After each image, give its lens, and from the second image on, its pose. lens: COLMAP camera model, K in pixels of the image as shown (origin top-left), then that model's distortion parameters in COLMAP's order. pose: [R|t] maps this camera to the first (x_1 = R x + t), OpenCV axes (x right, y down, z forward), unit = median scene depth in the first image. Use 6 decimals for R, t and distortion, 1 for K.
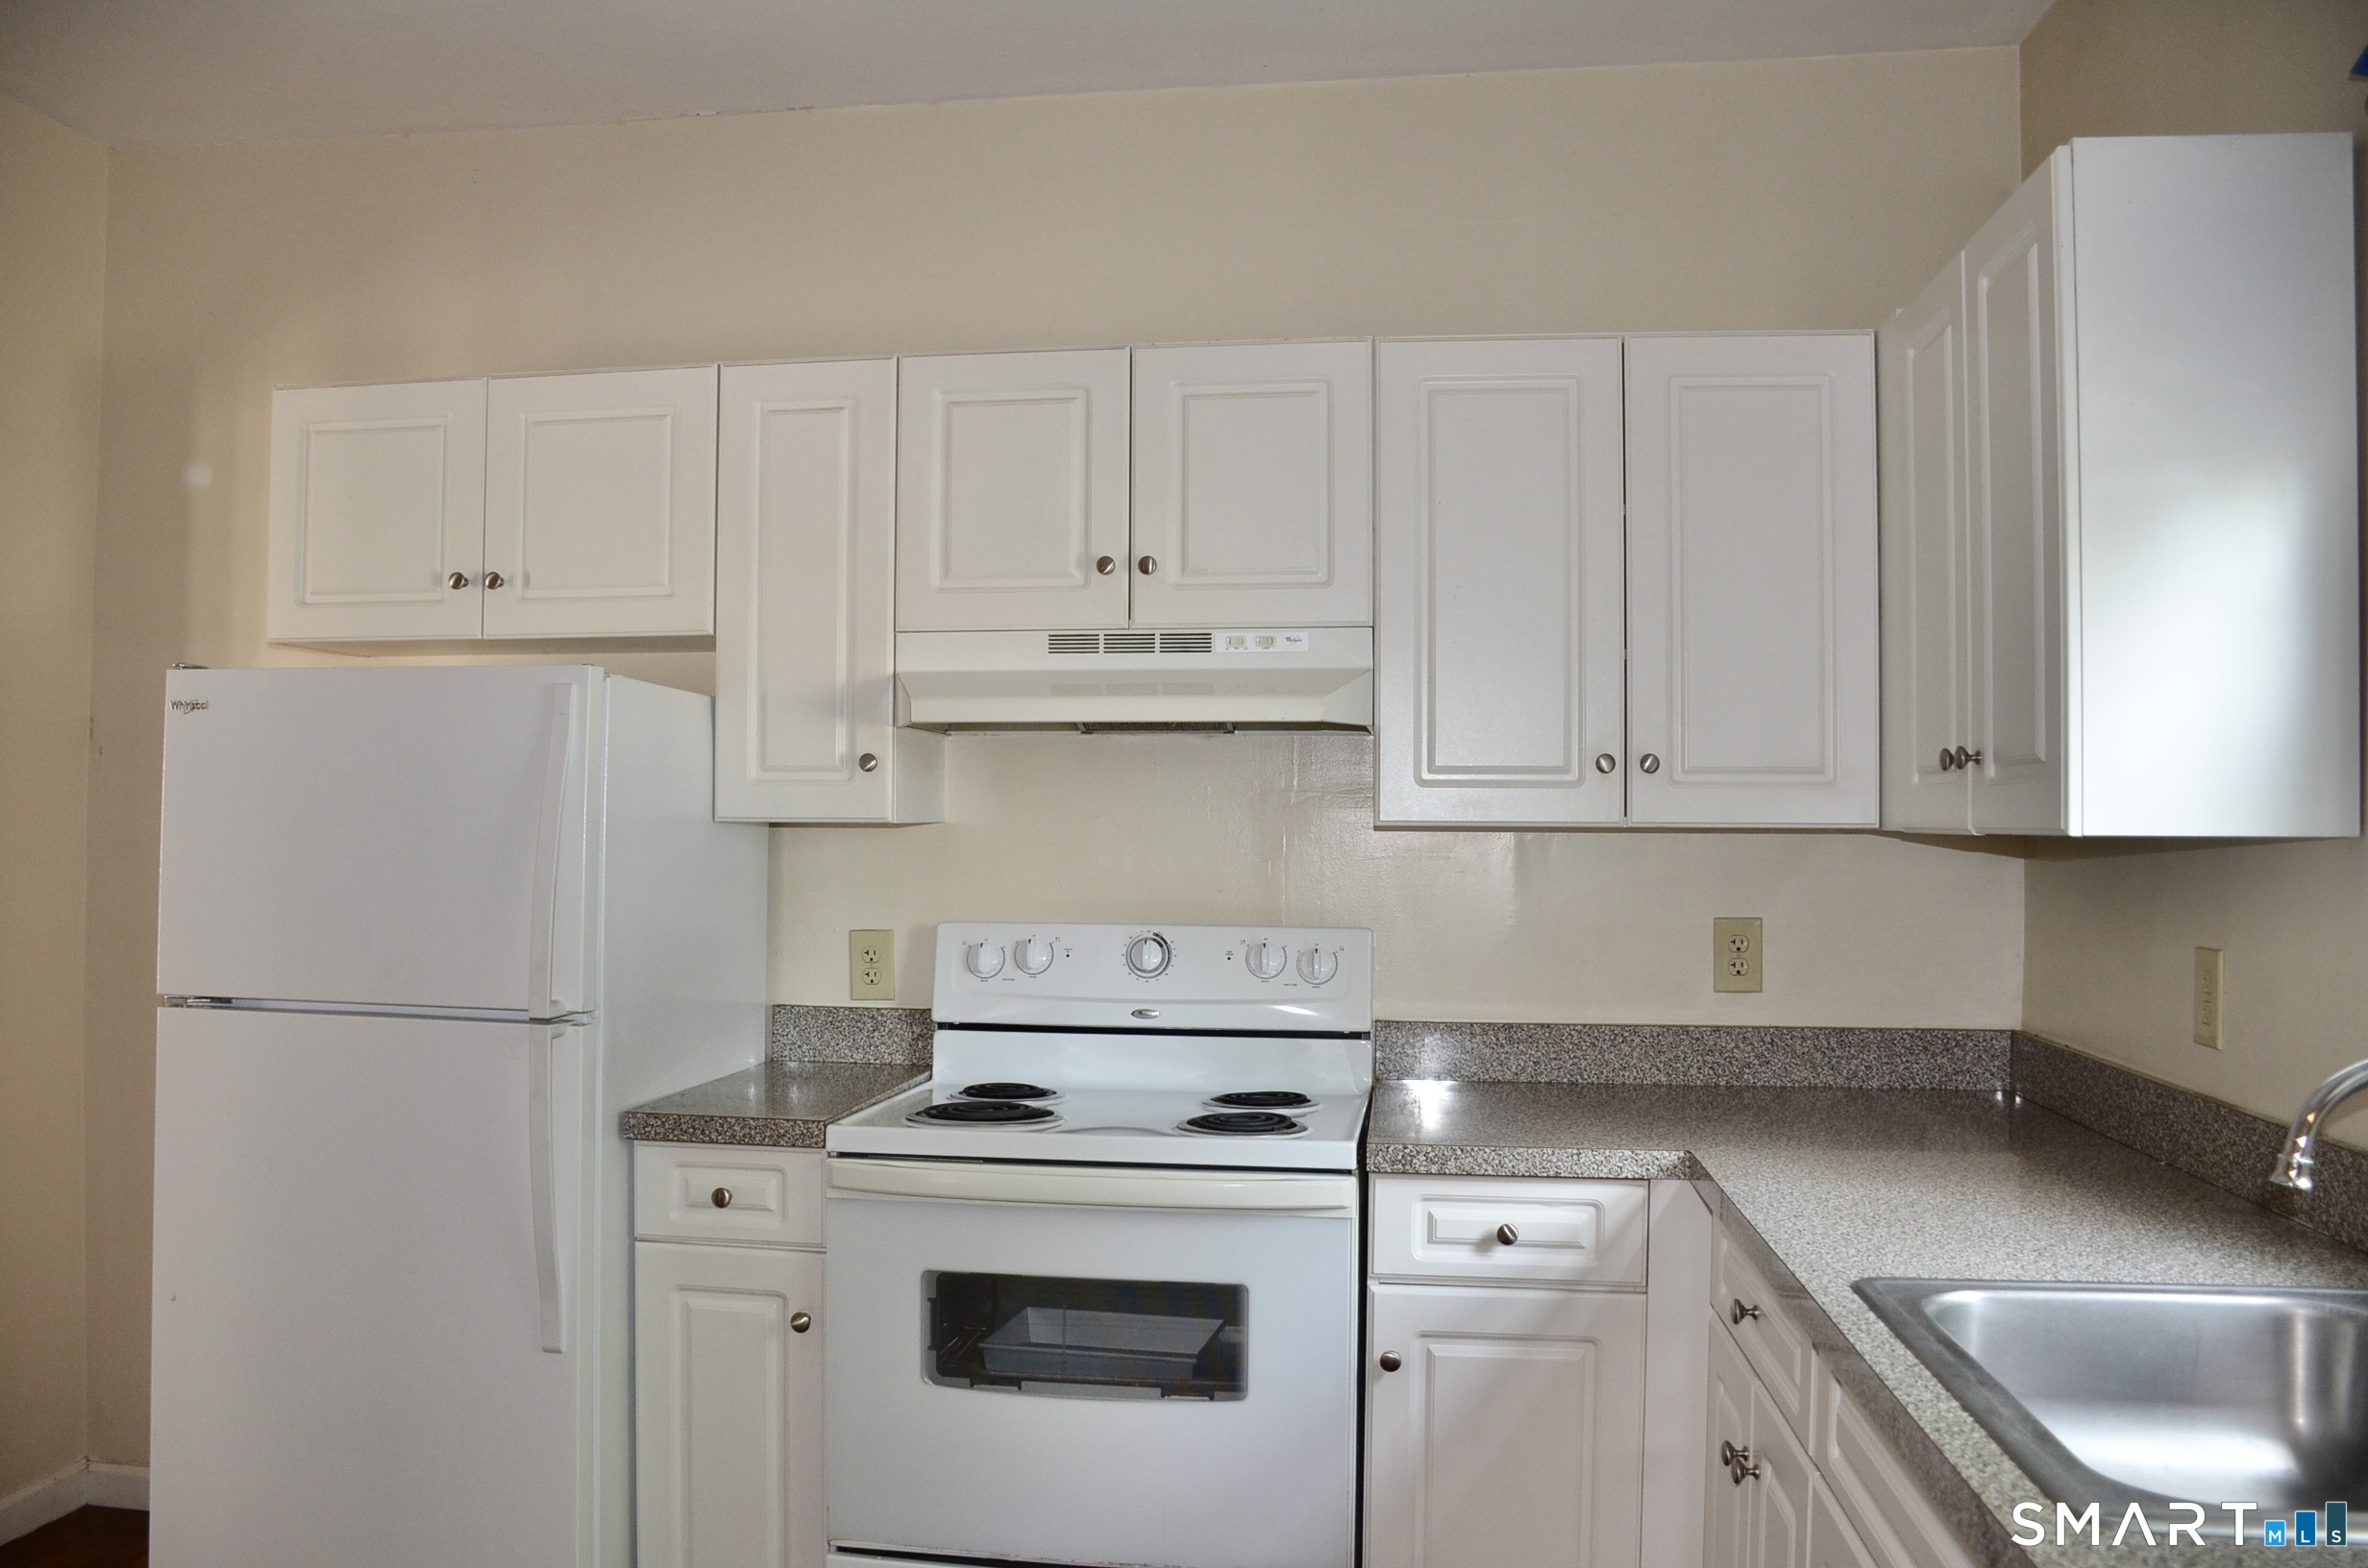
lens RADIAL K [[1846.4, 0, 1180.2], [0, 1846.4, 784.2], [0, 0, 1]] dist [-0.121386, -0.001923]
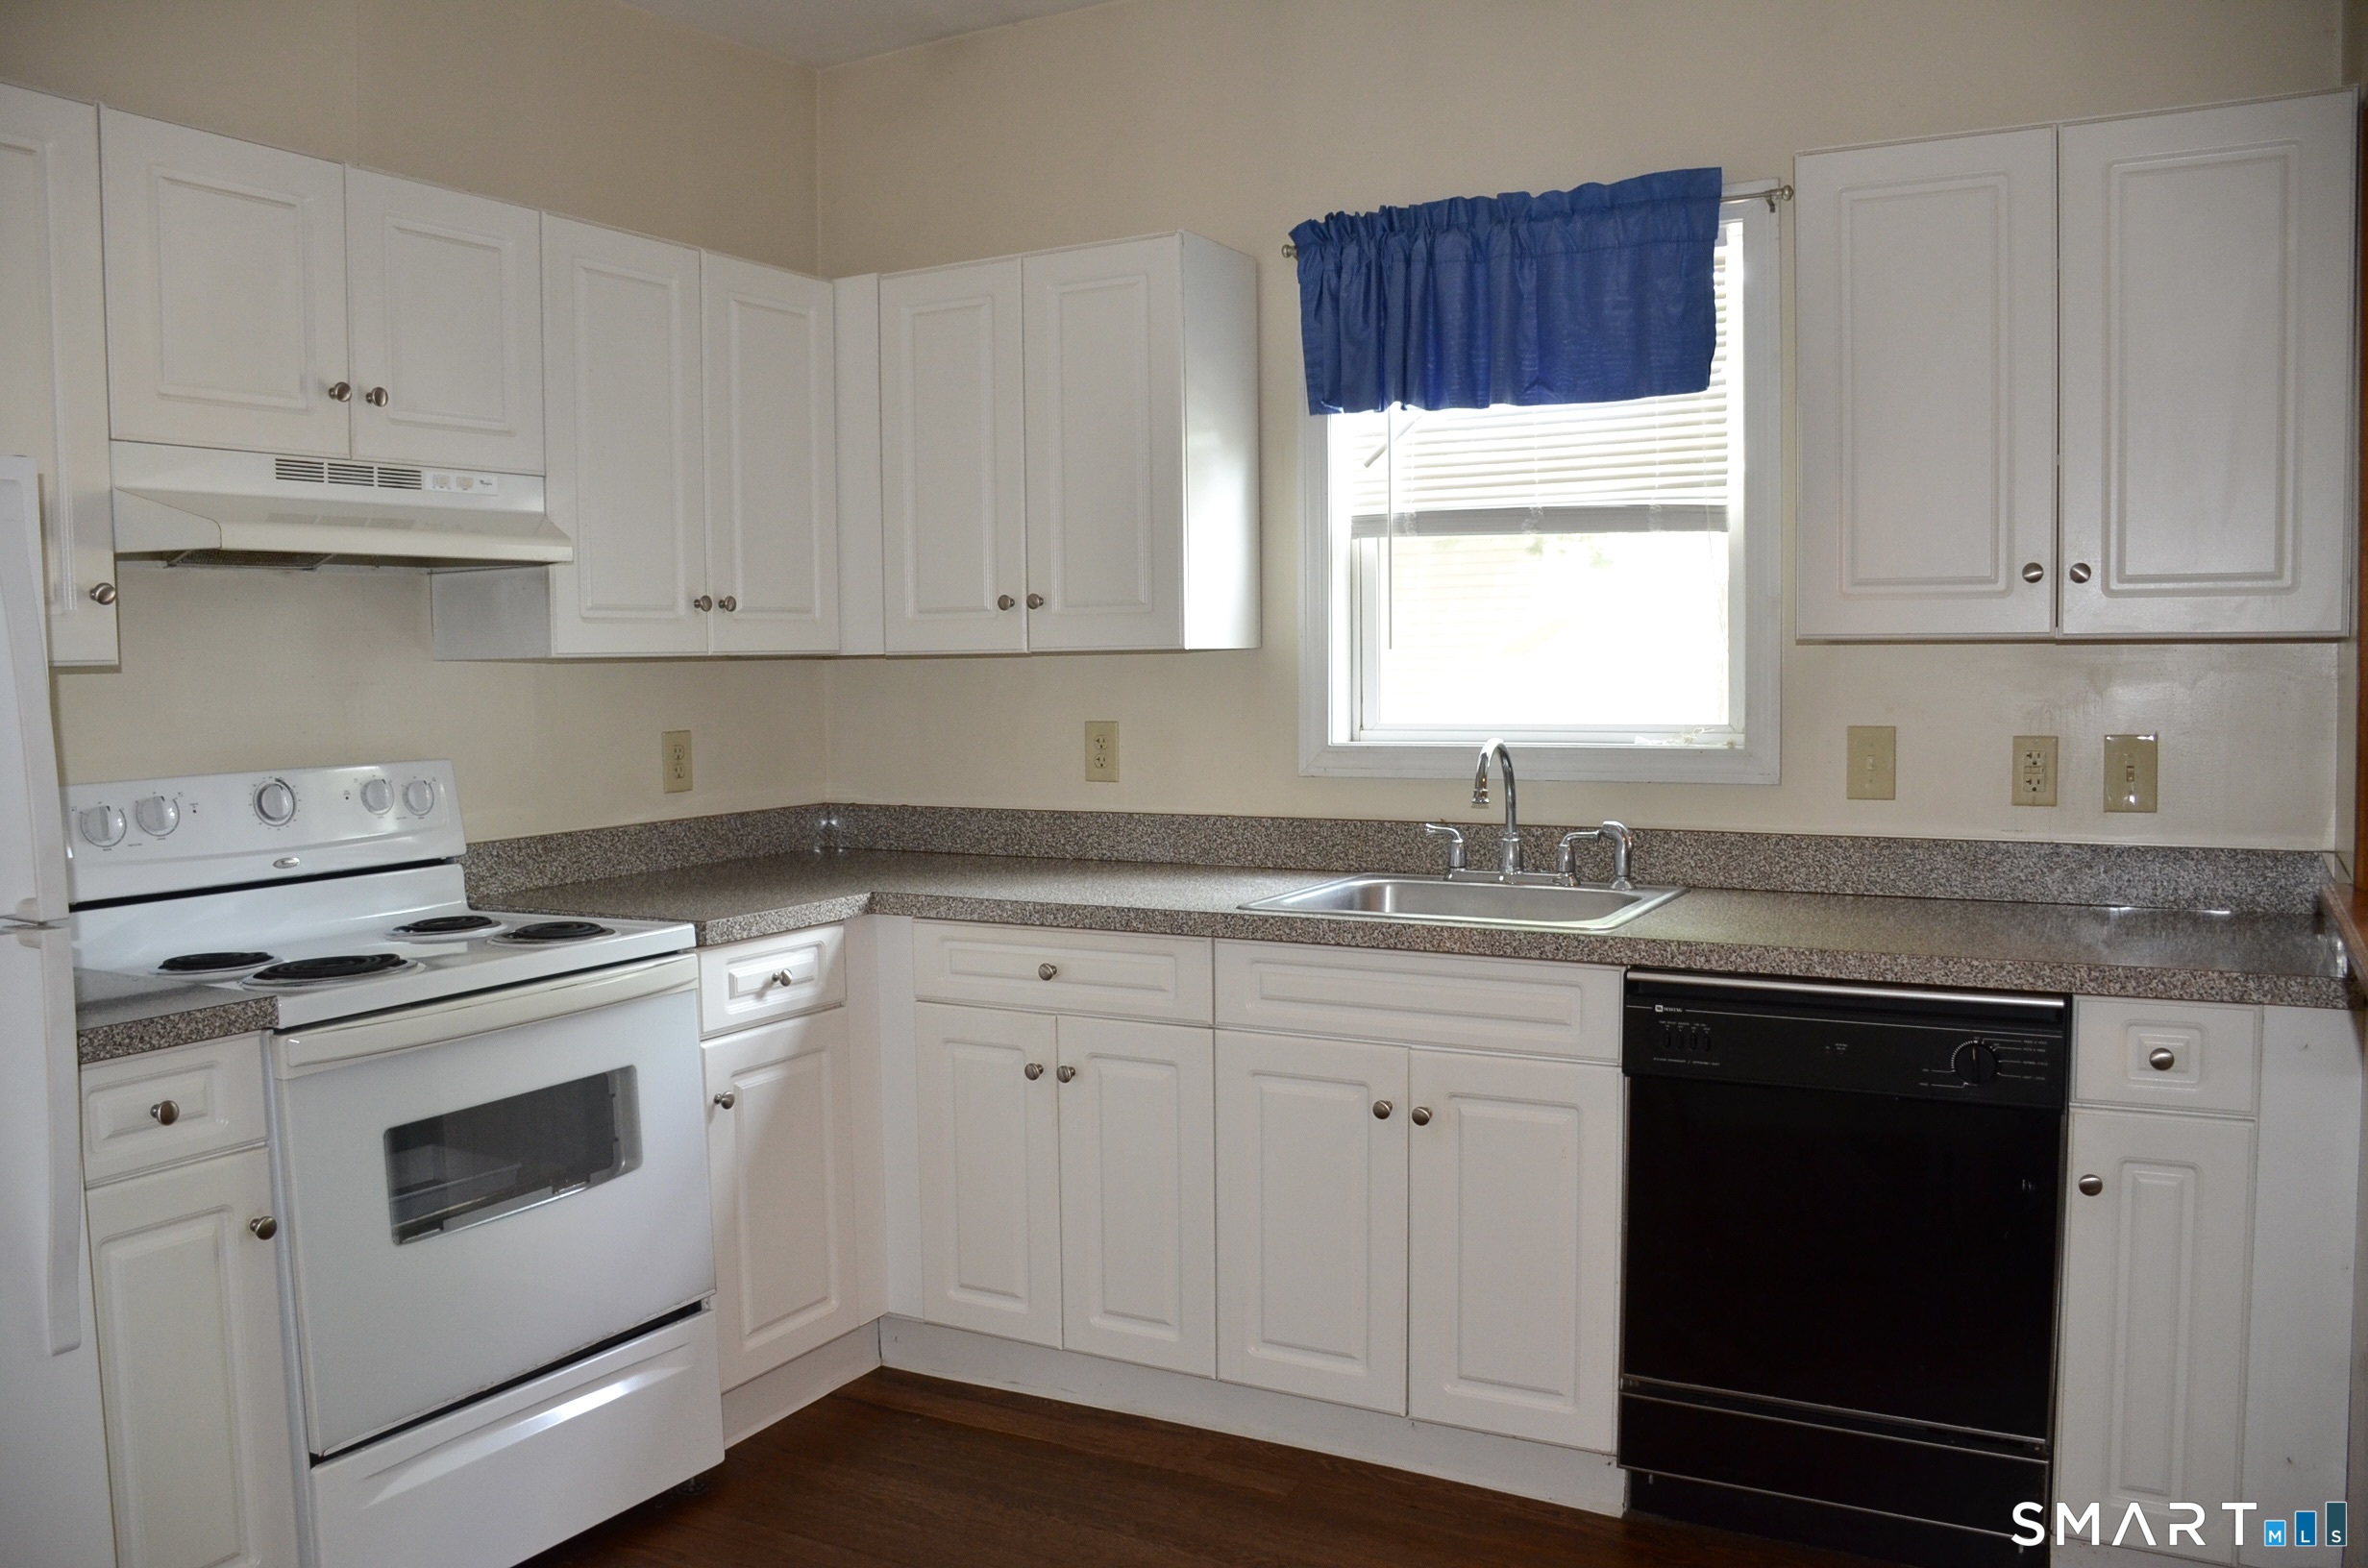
lens RADIAL K [[1846.4, 0, 1186.3], [0, 1846.4, 784.3], [0, 0, 1]] dist [-0.121386, -0.001923]
pose [[0.353628, -0.074444, 0.932419, -0.760880], [-0.001034, 0.996796, 0.079976, 0.010158], [-0.935386, -0.029246, 0.352418, 0.254421]]
